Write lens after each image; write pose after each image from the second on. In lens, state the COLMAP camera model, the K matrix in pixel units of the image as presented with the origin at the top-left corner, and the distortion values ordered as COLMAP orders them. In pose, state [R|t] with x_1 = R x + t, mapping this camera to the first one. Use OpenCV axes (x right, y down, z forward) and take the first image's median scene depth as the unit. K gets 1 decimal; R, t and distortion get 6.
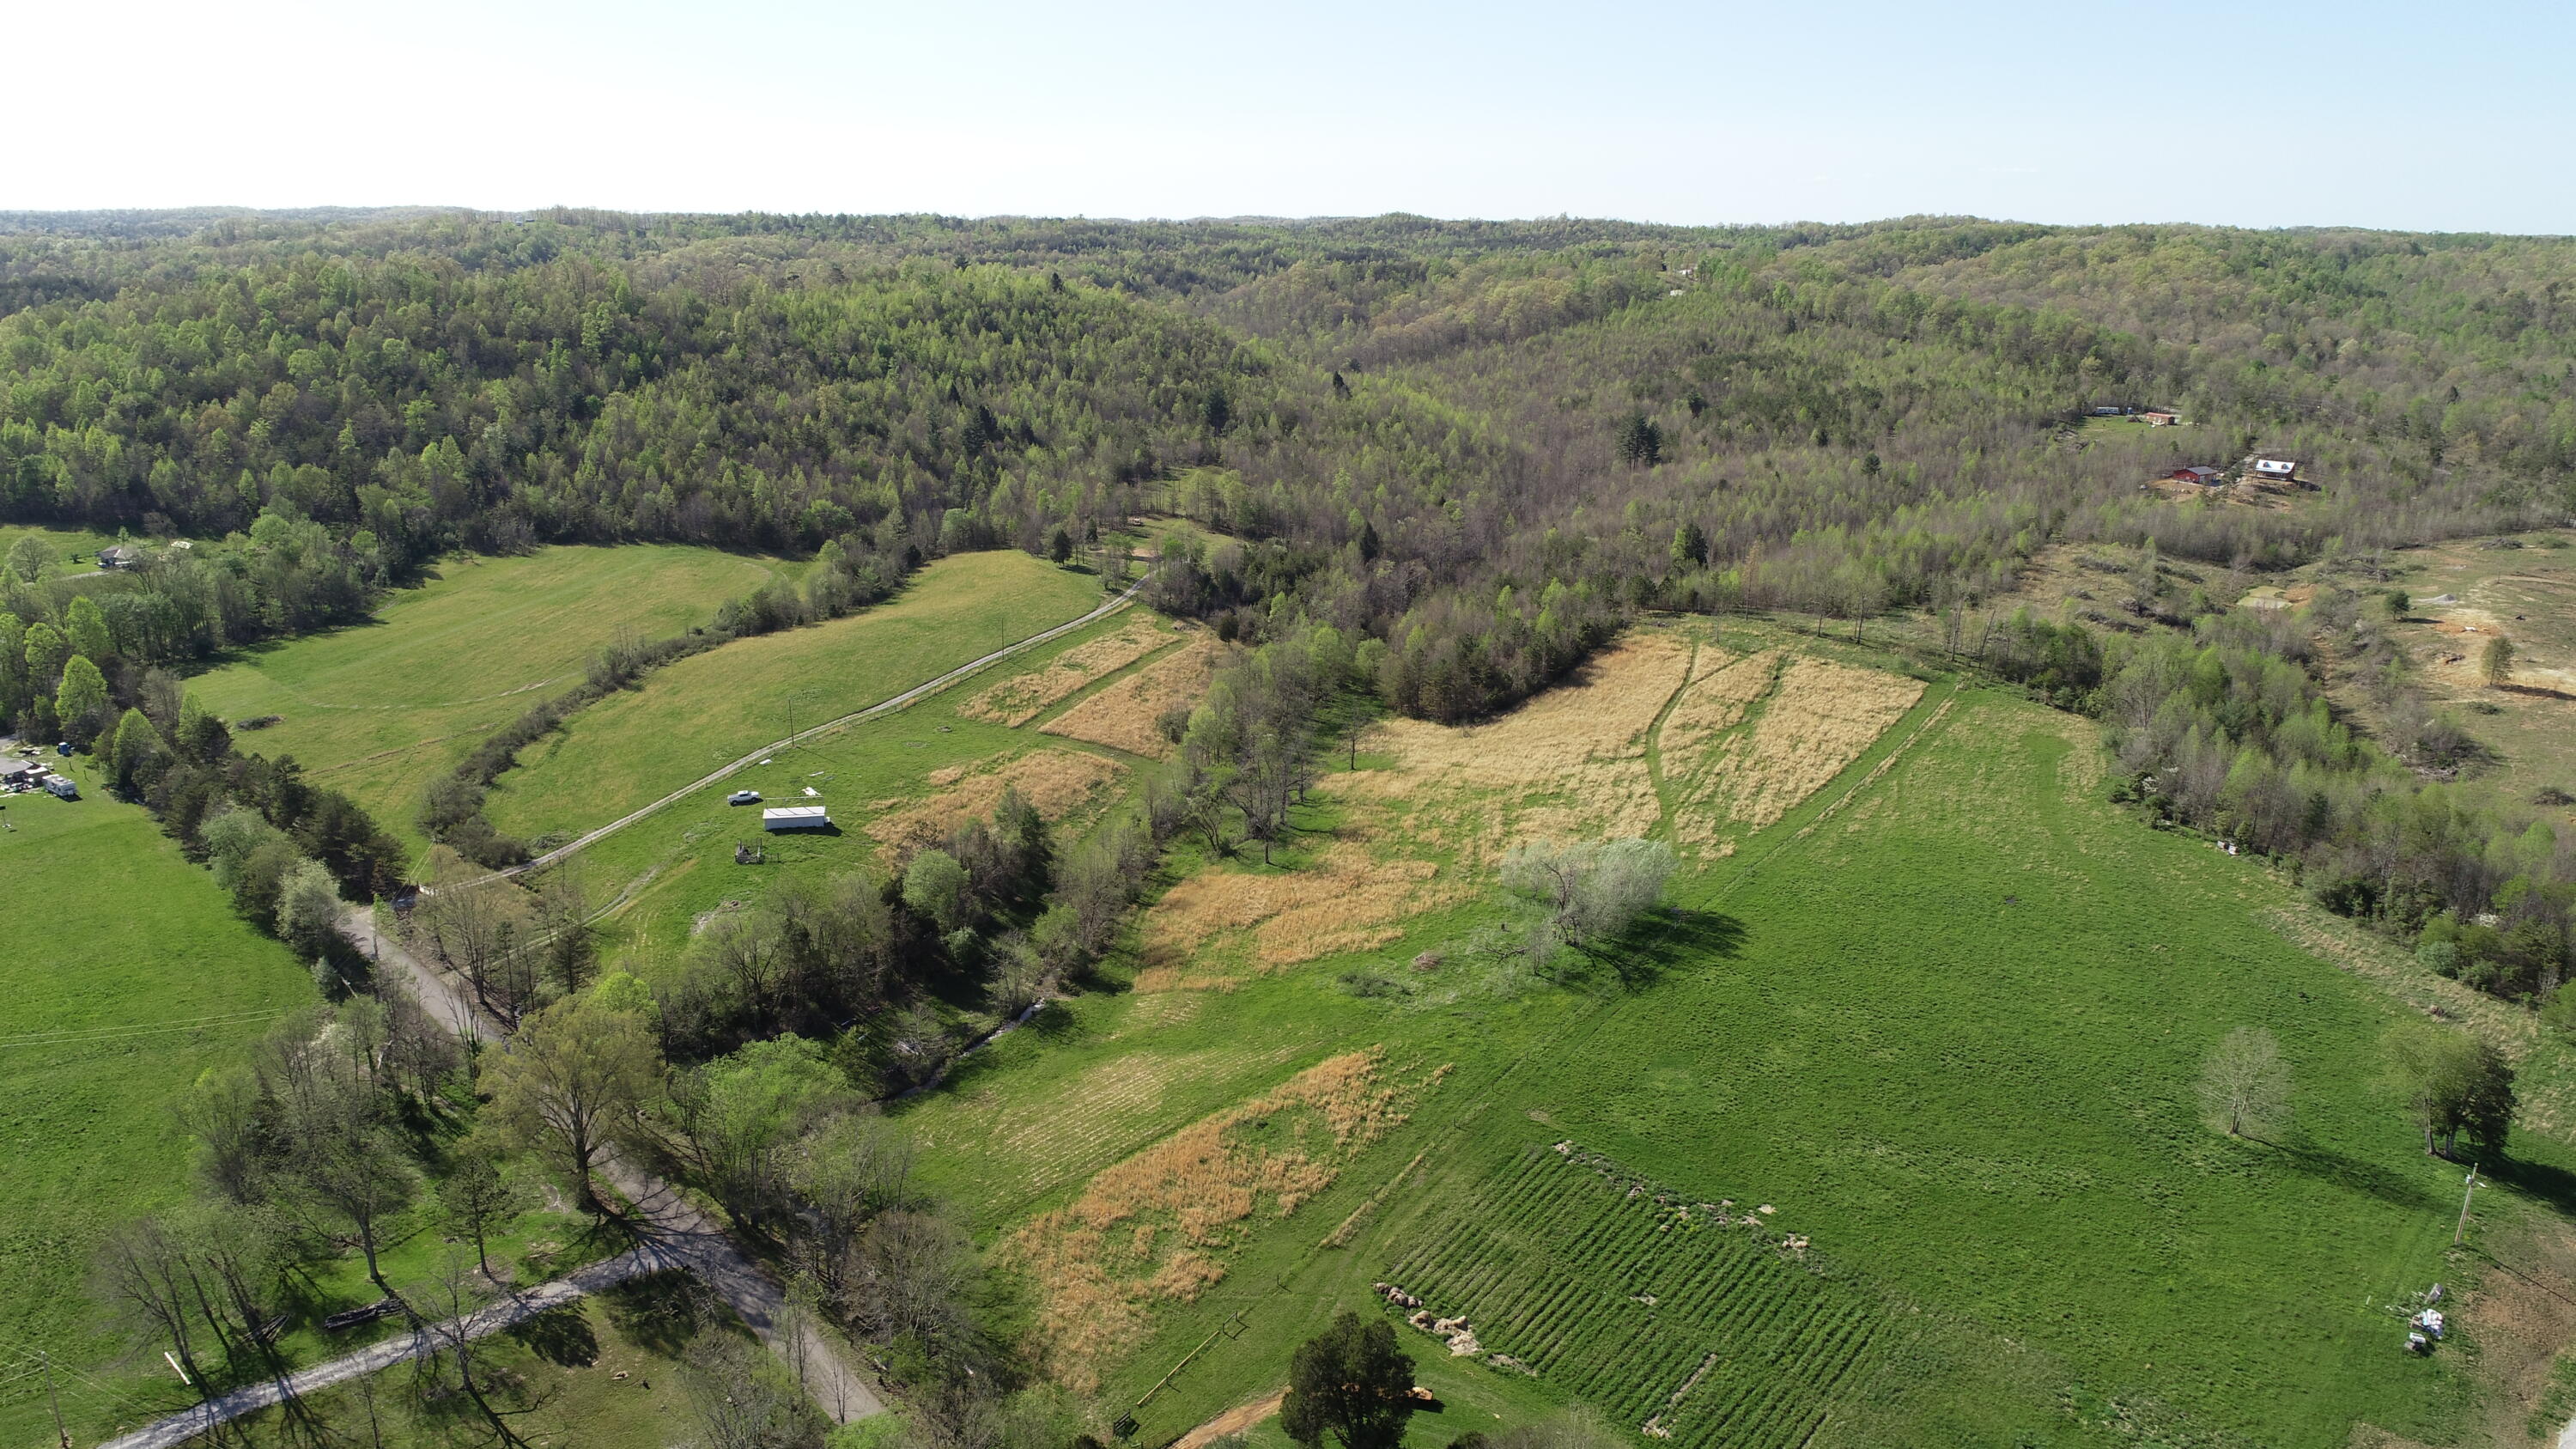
lens RADIAL K [[1728.3, 0, 1288.0], [0, 1728.3, 724.5], [0, 0, 1]] dist [-0.000968, 0.004206]
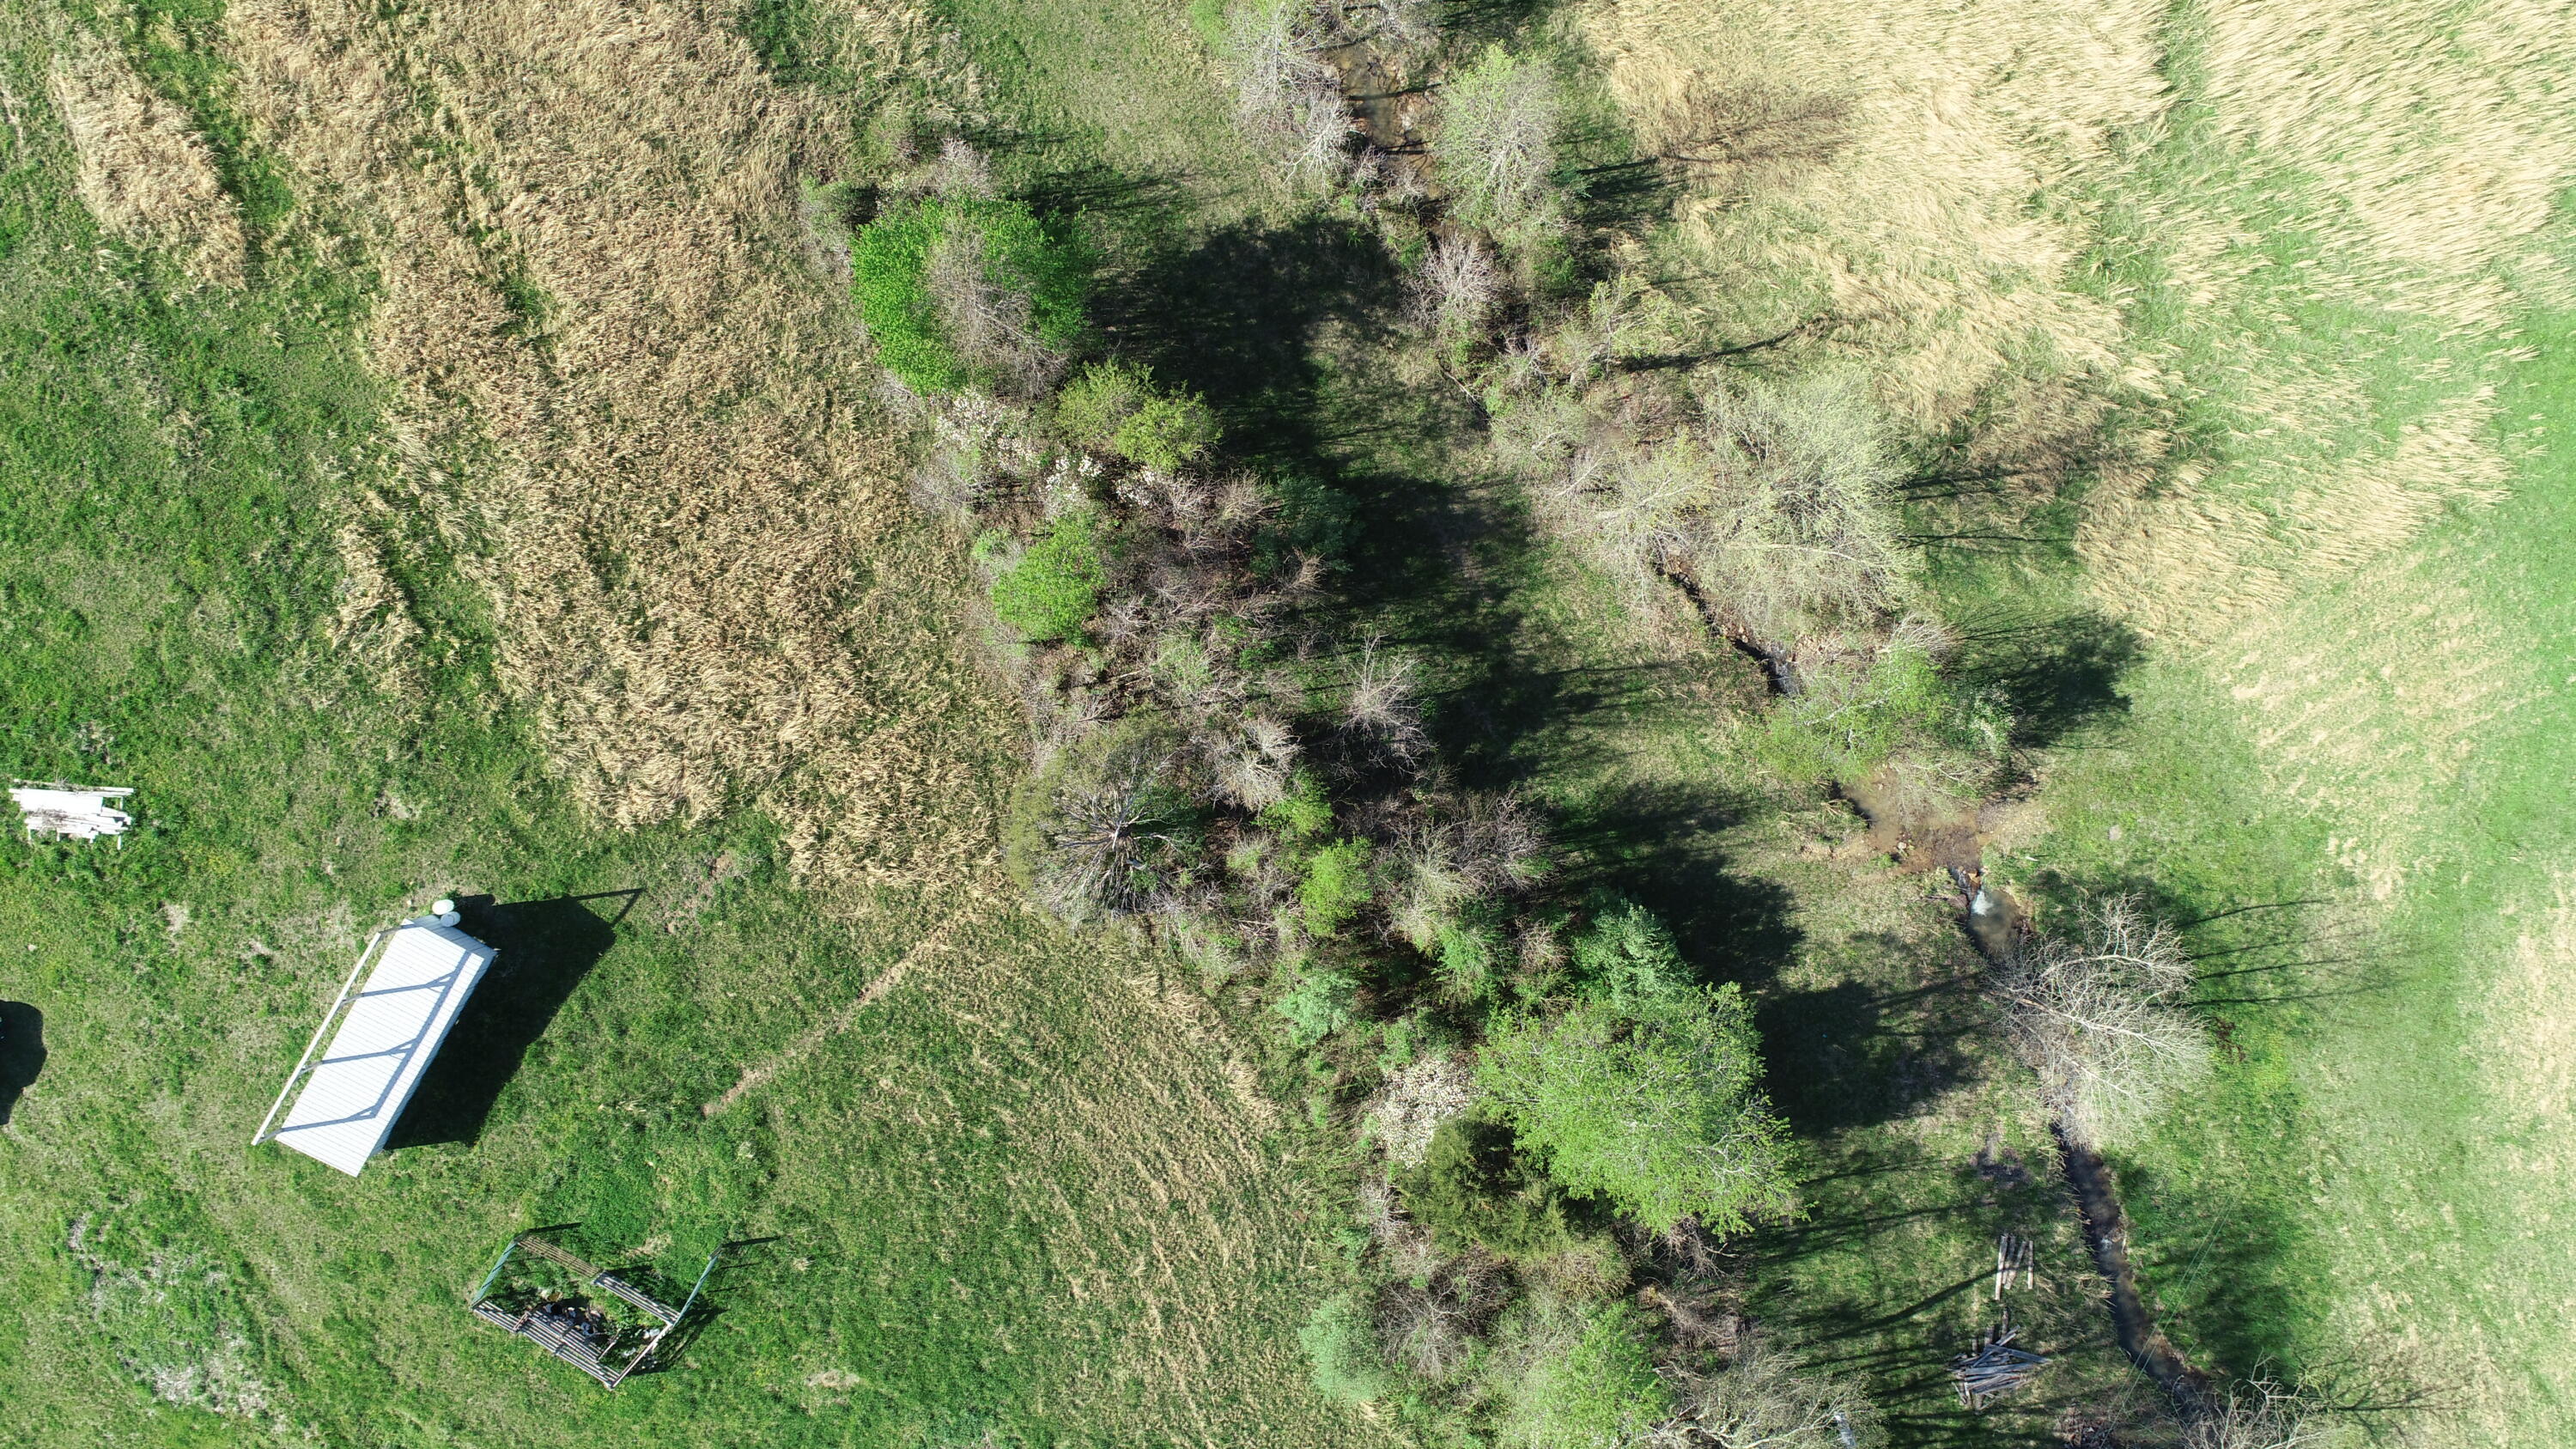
lens RADIAL K [[1759.7, 0, 1288.0], [0, 1759.7, 724.5], [0, 0, 1]] dist [-0.001001, 0.004616]
pose [[0.653844, -0.756432, -0.017280, -0.135216], [0.210114, 0.159583, 0.964565, -0.125215], [-0.726870, -0.634306, 0.263280, 0.694323]]
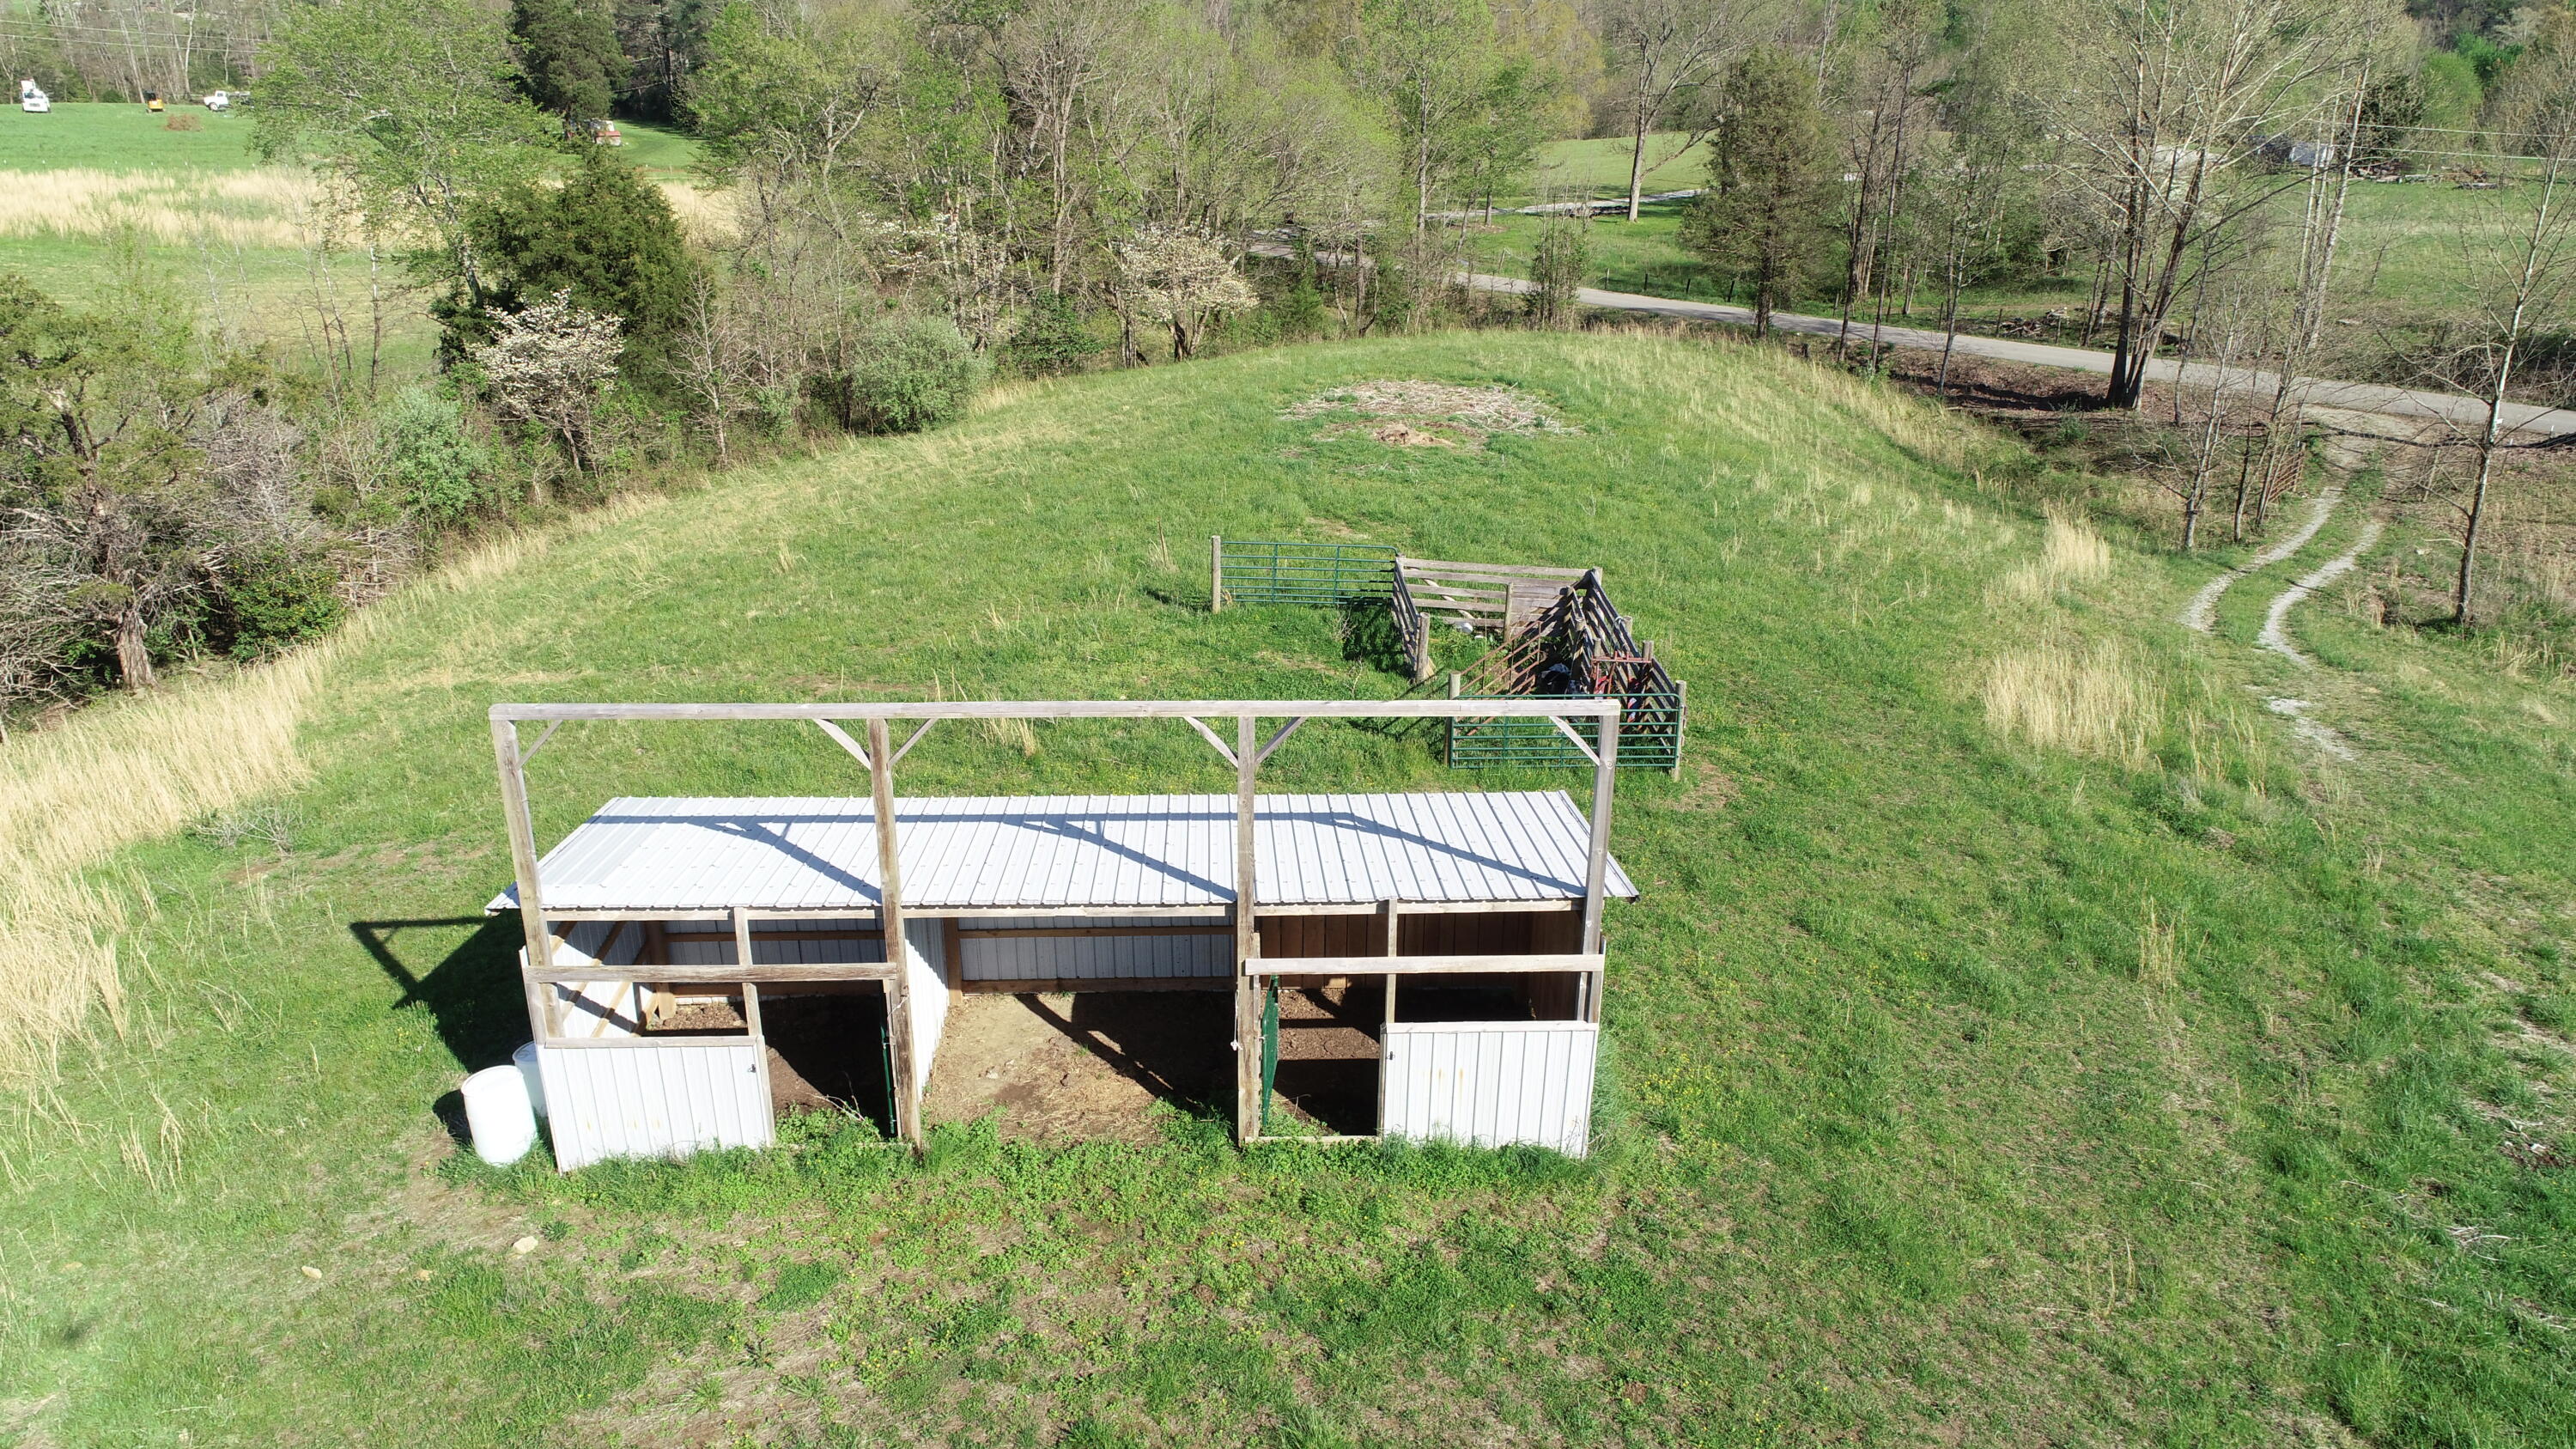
lens RADIAL K [[1728.3, 0, 1288.0], [0, 1728.3, 724.5], [0, 0, 1]] dist [-0.000968, 0.004206]
pose [[-0.990306, -0.068478, 0.120849, -0.237789], [0.023745, 0.773769, 0.633023, 0.009293], [-0.136857, 0.629756, -0.764642, 0.823071]]
